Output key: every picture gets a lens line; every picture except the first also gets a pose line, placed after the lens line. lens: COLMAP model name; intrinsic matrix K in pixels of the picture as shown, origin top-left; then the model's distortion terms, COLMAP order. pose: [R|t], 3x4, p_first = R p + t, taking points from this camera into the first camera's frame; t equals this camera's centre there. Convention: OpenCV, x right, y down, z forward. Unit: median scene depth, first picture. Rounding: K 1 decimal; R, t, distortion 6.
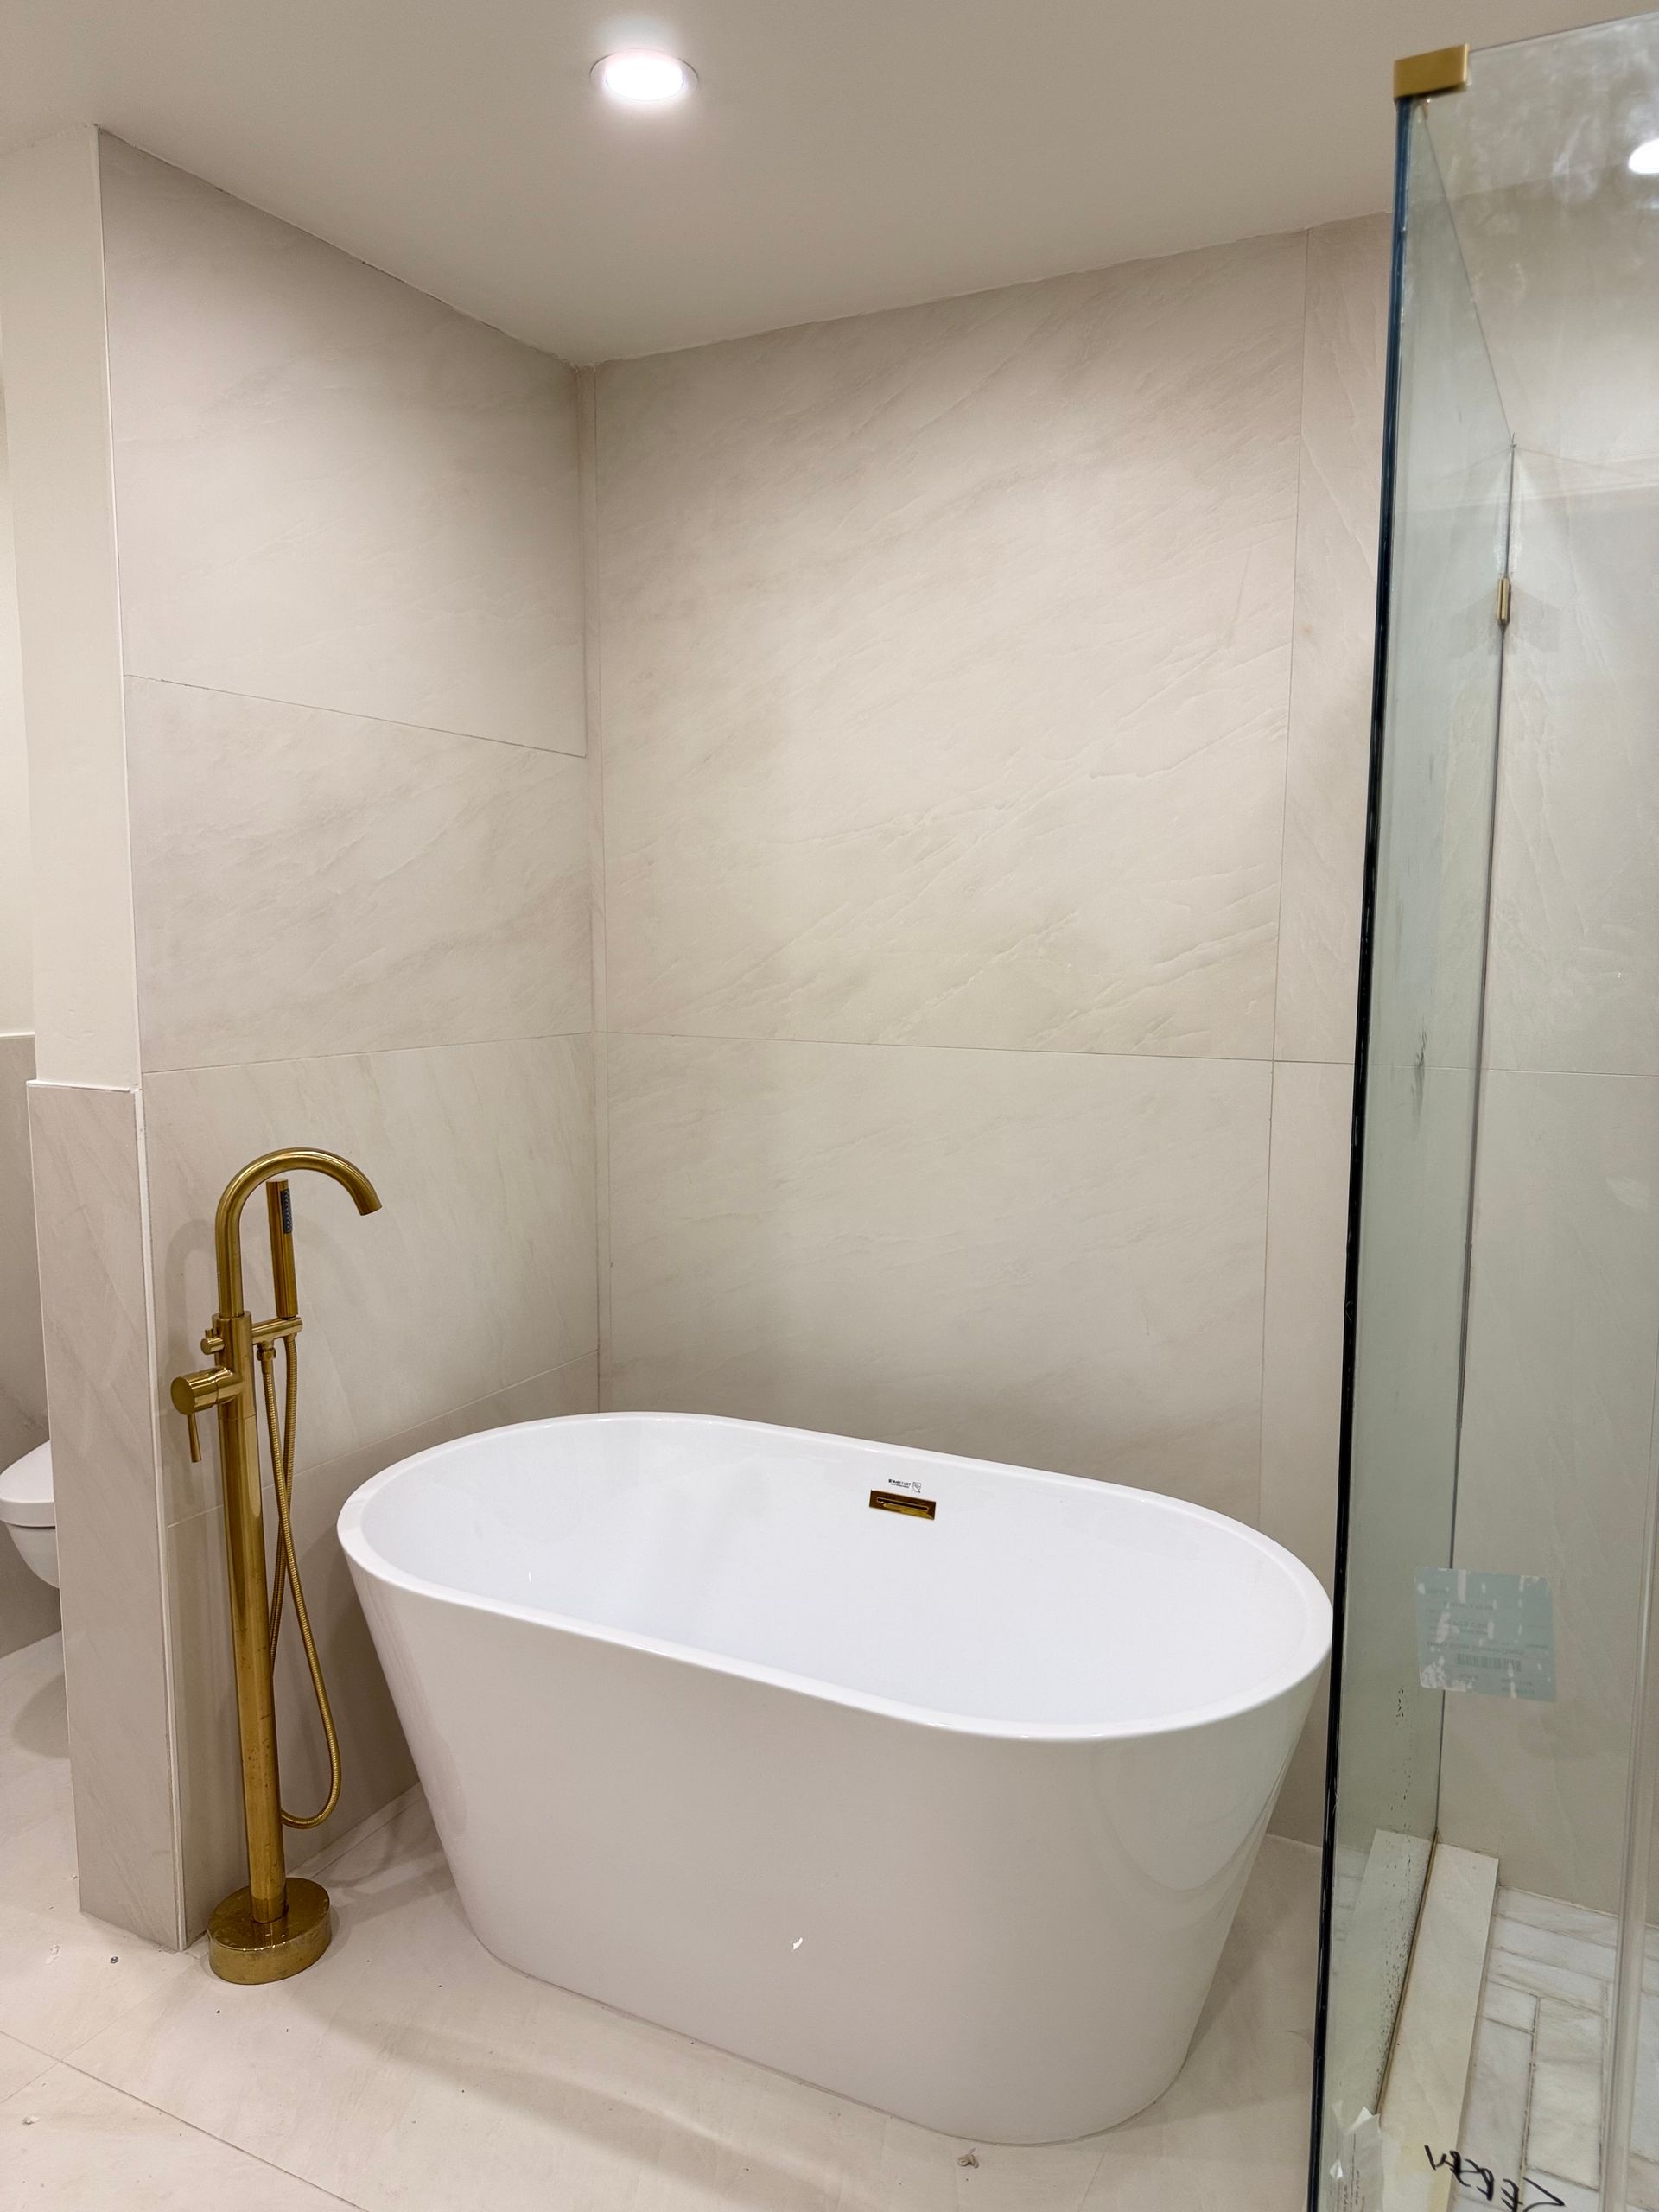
lens RADIAL K [[1566.9, 0, 825.4], [0, 1566.9, 1114.9], [0, 0, 1]] dist [0.015601, -0.017780]
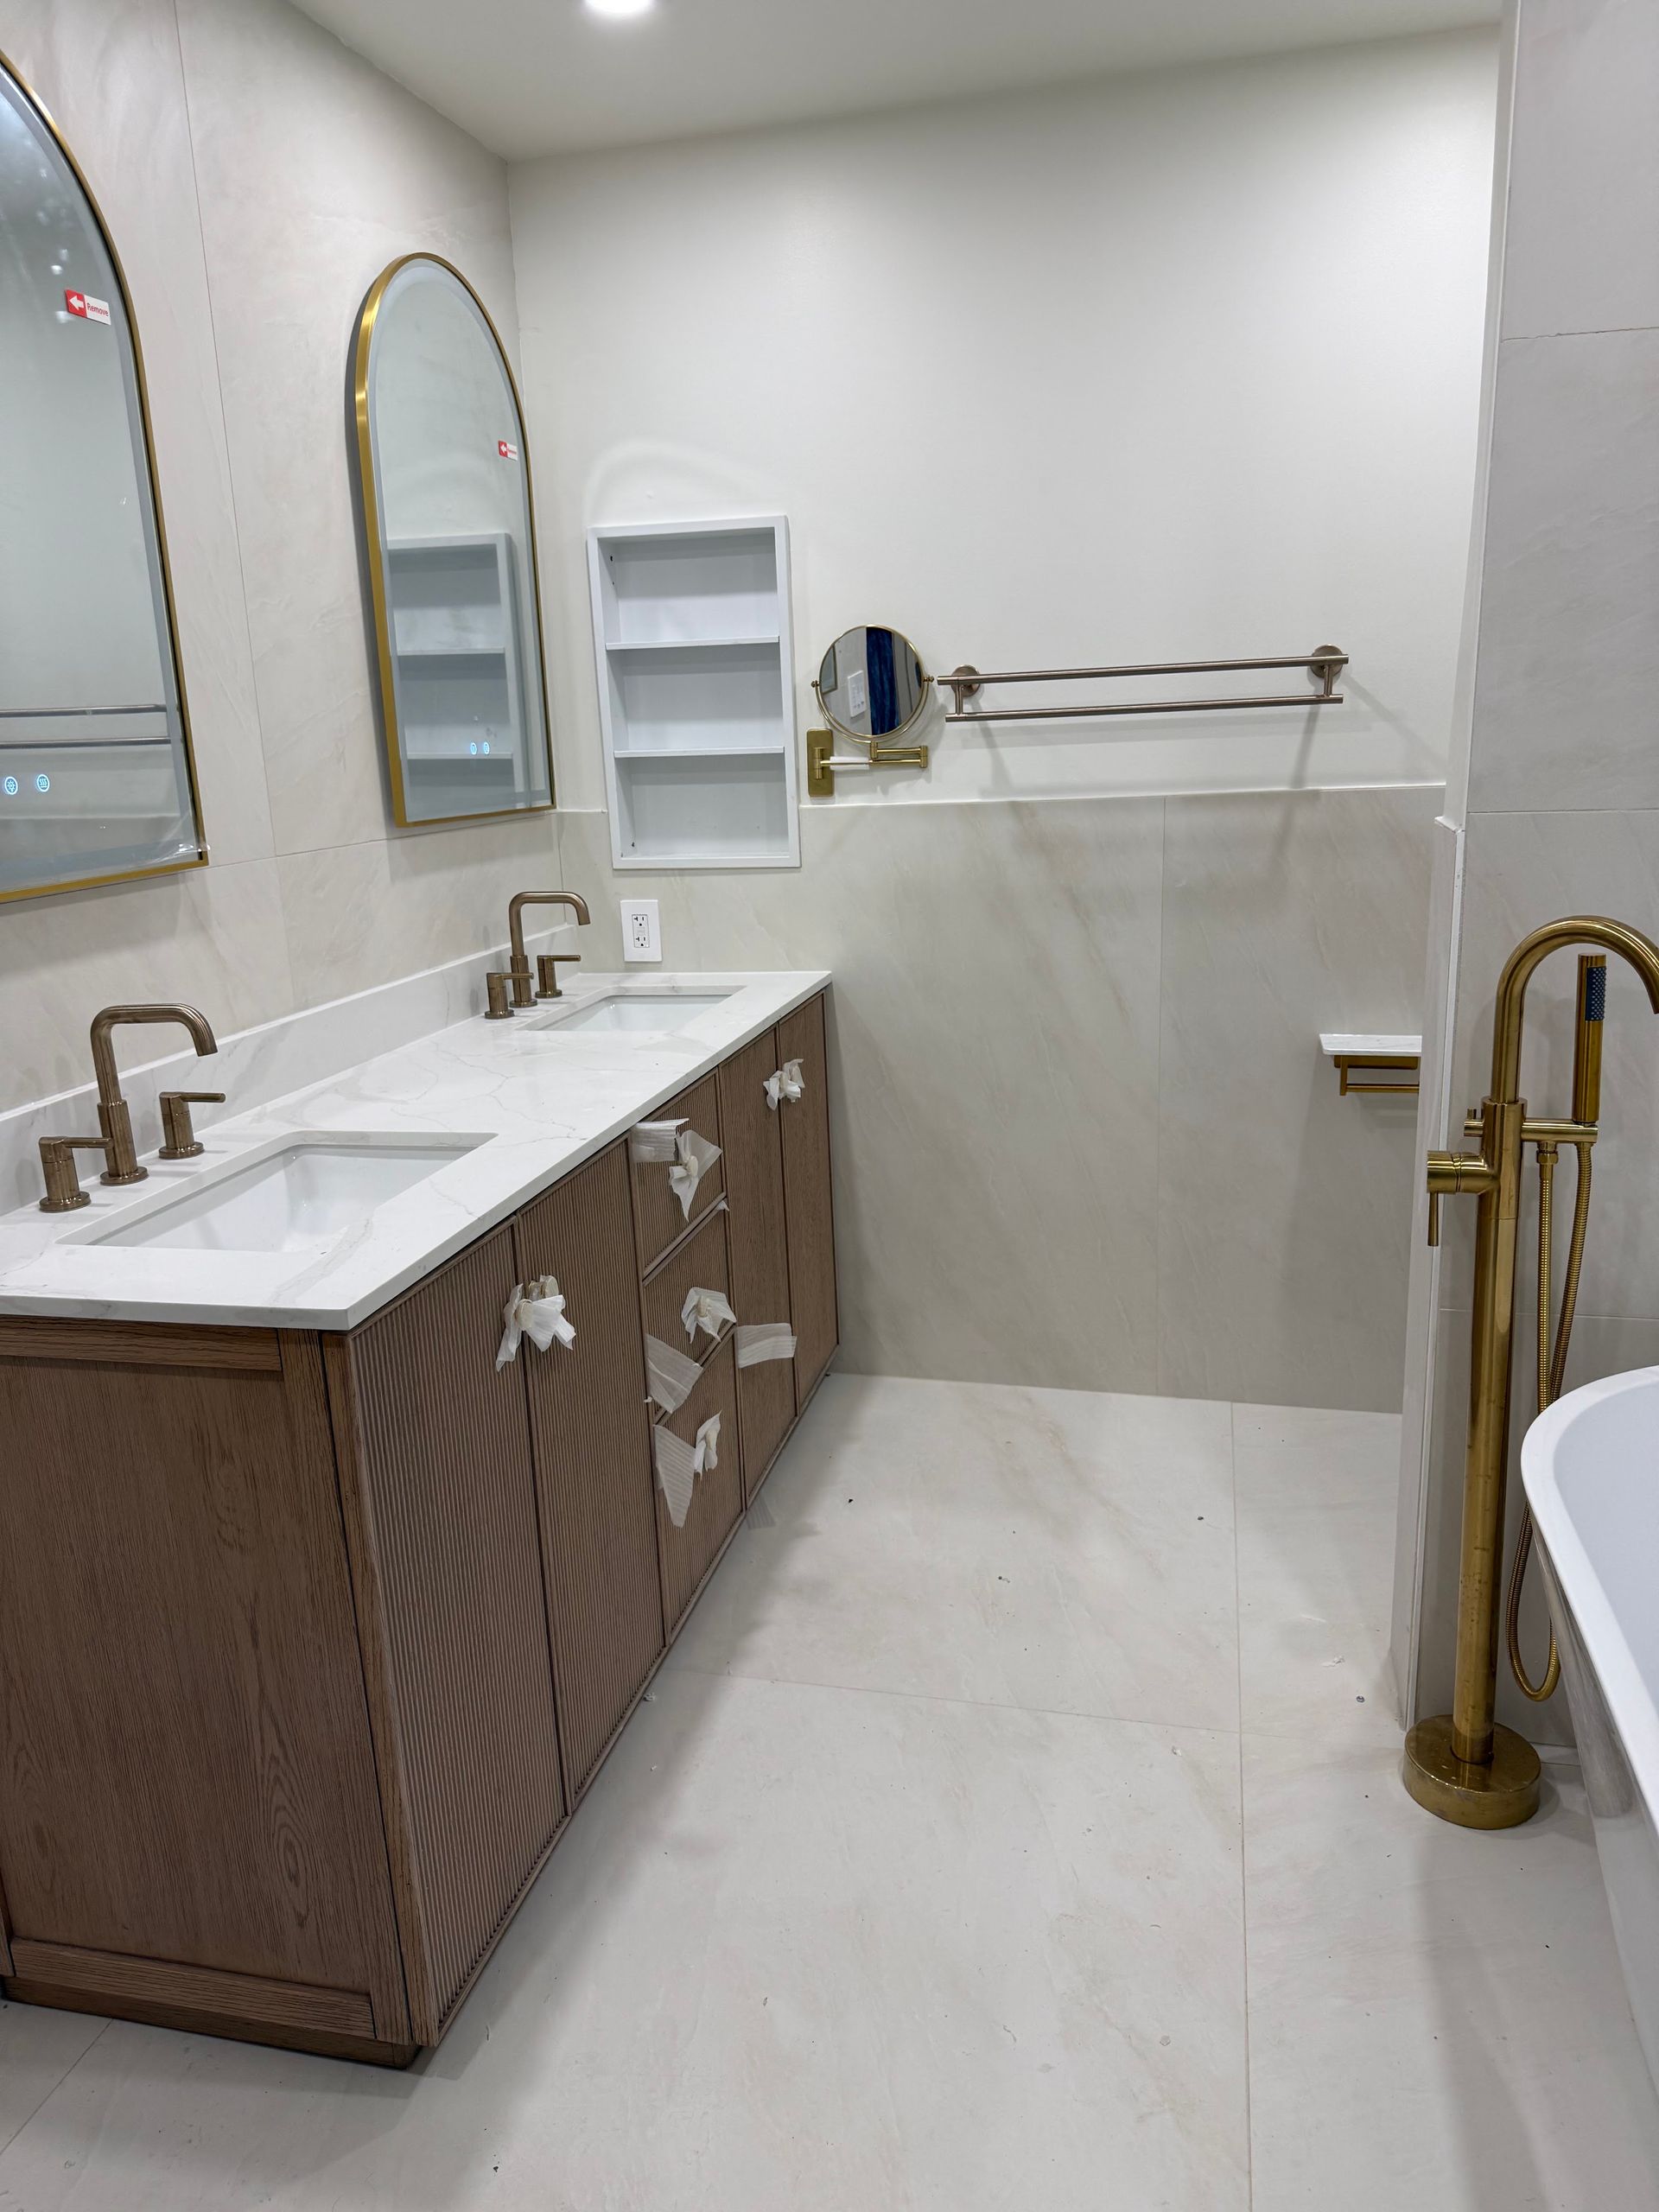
lens RADIAL K [[1566.9, 0, 839.1], [0, 1566.9, 1103.8], [0, 0, 1]] dist [0.015601, -0.017780]
pose [[0.241562, 0.216743, -0.945870, 0.456263], [-0.078570, 0.975905, 0.203560, -0.023491], [0.967199, 0.025145, 0.252771, 0.543892]]
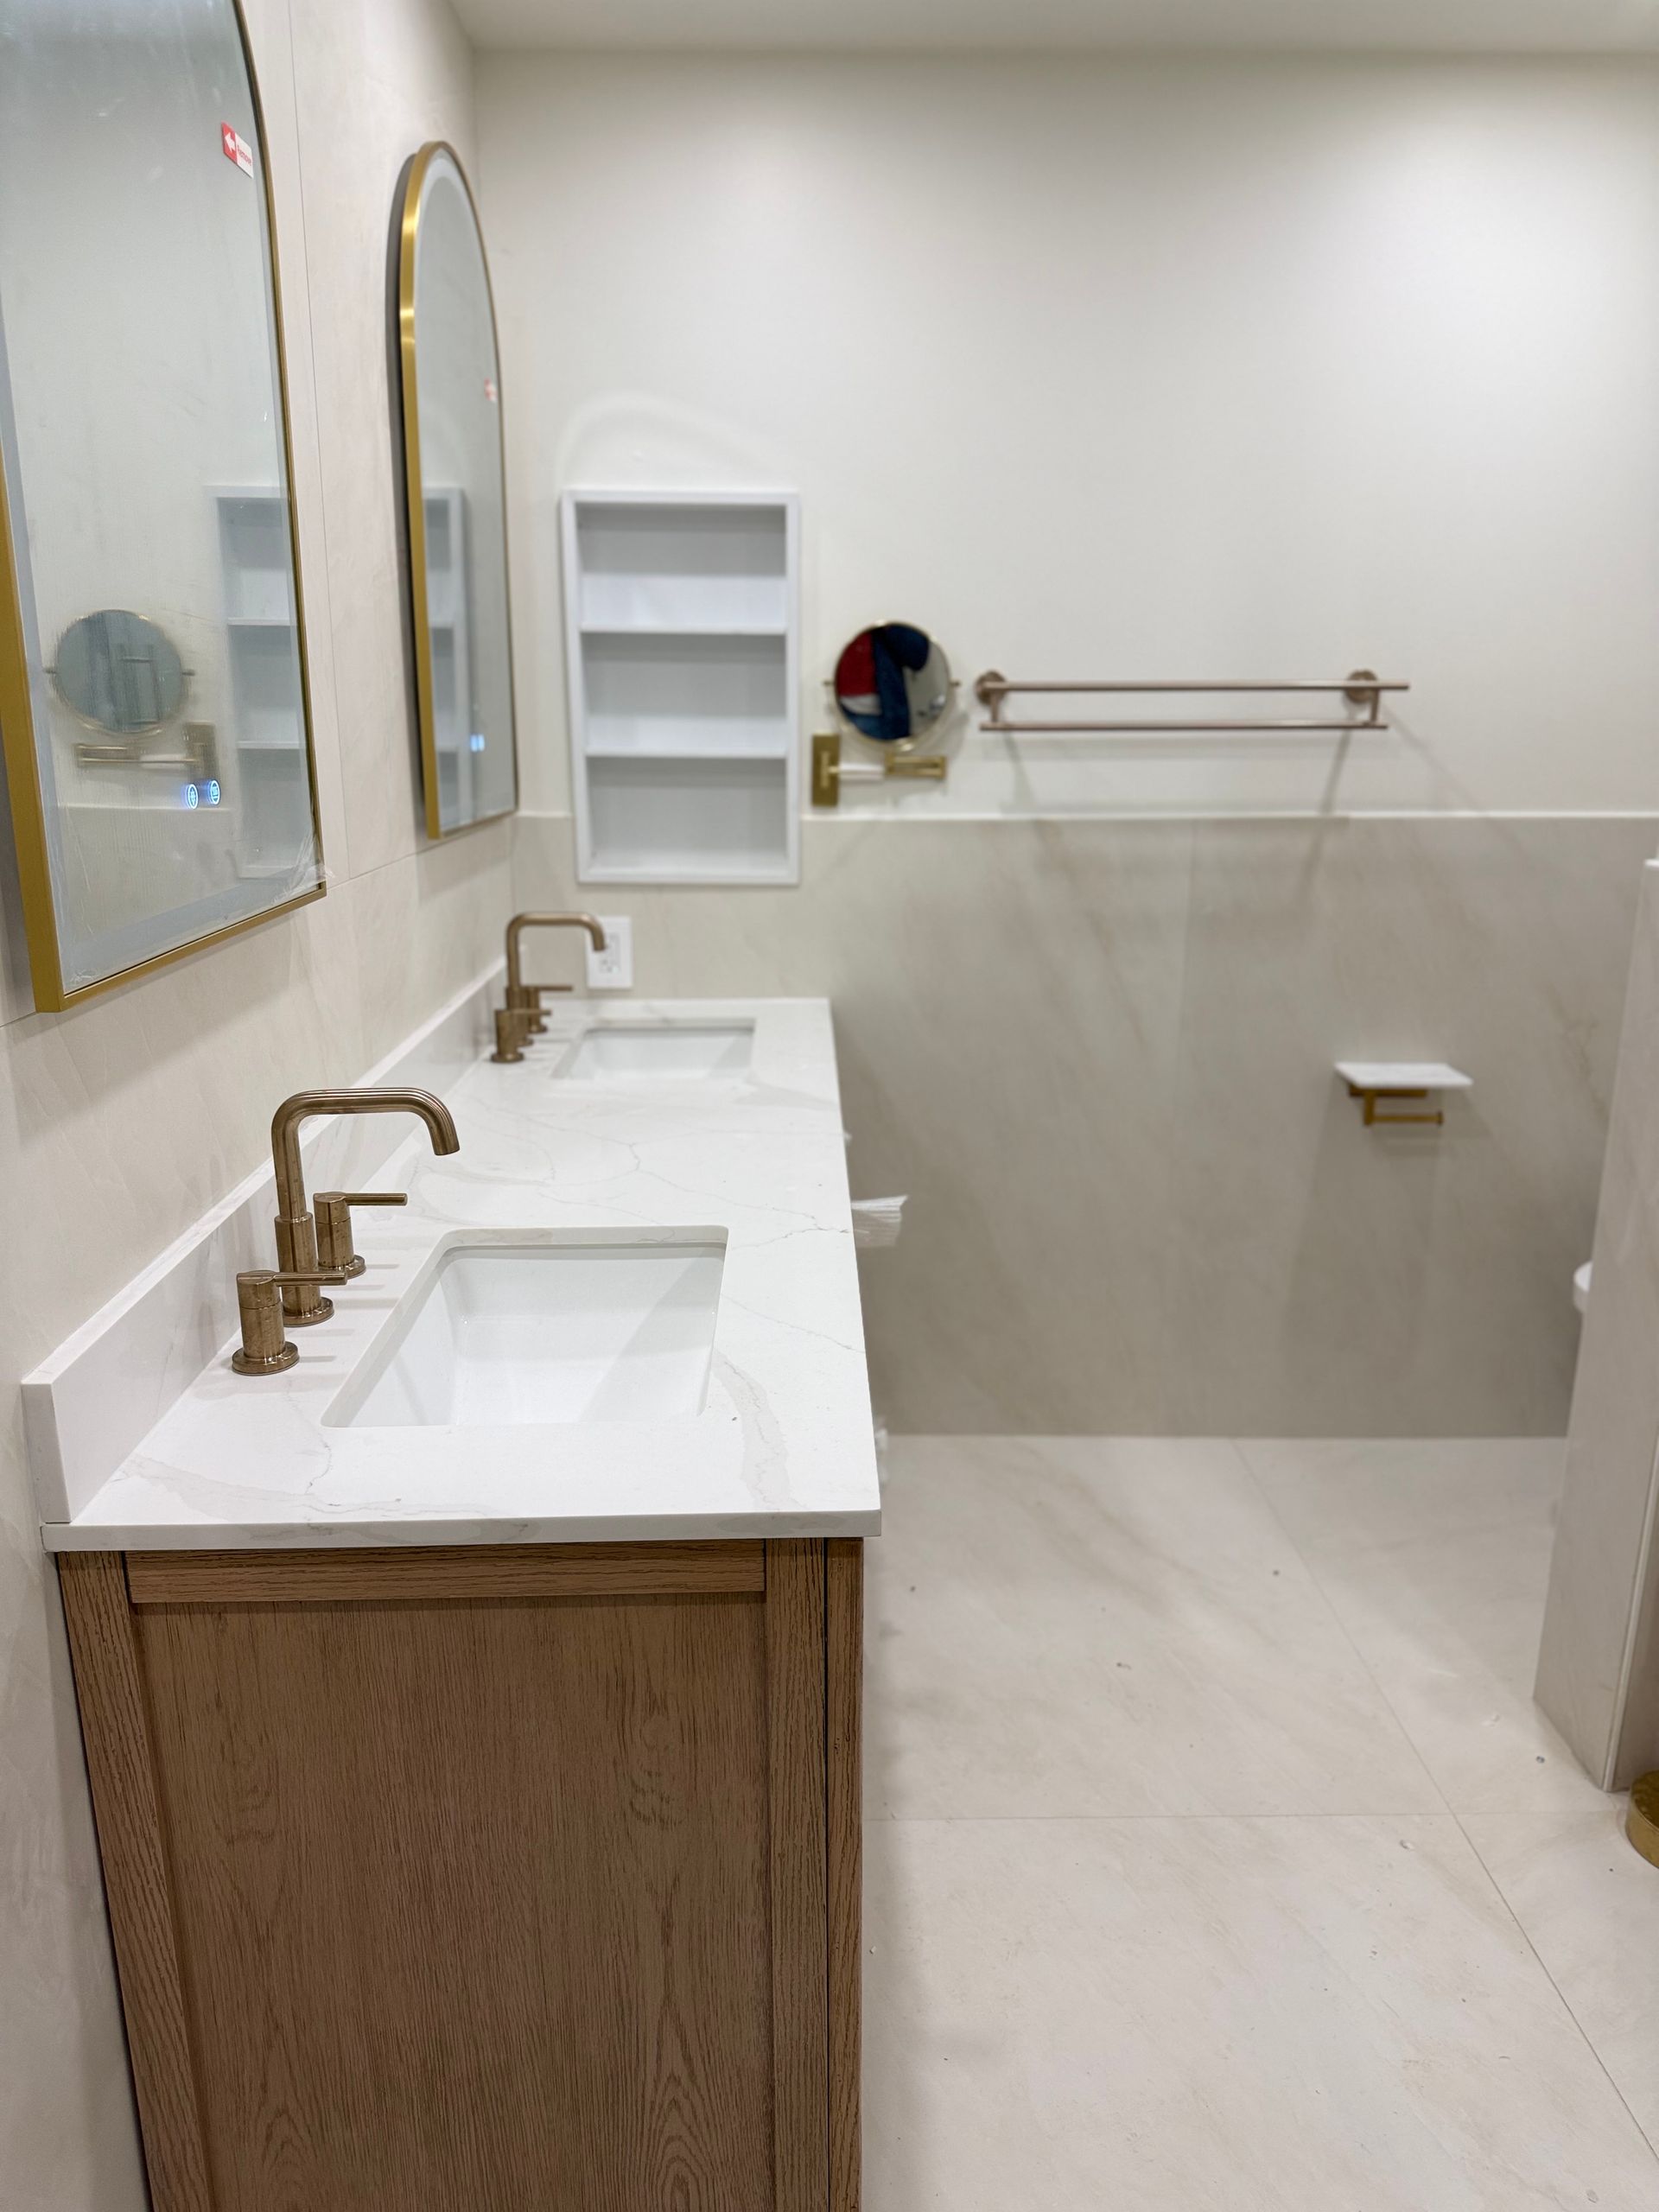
lens RADIAL K [[1566.9, 0, 832.1], [0, 1566.9, 1107.3], [0, 0, 1]] dist [0.015601, -0.017780]
pose [[0.477791, 0.218631, -0.850833, 0.117501], [-0.108360, 0.975807, 0.189894, -0.005375], [0.871765, 0.001466, 0.489923, 0.165509]]
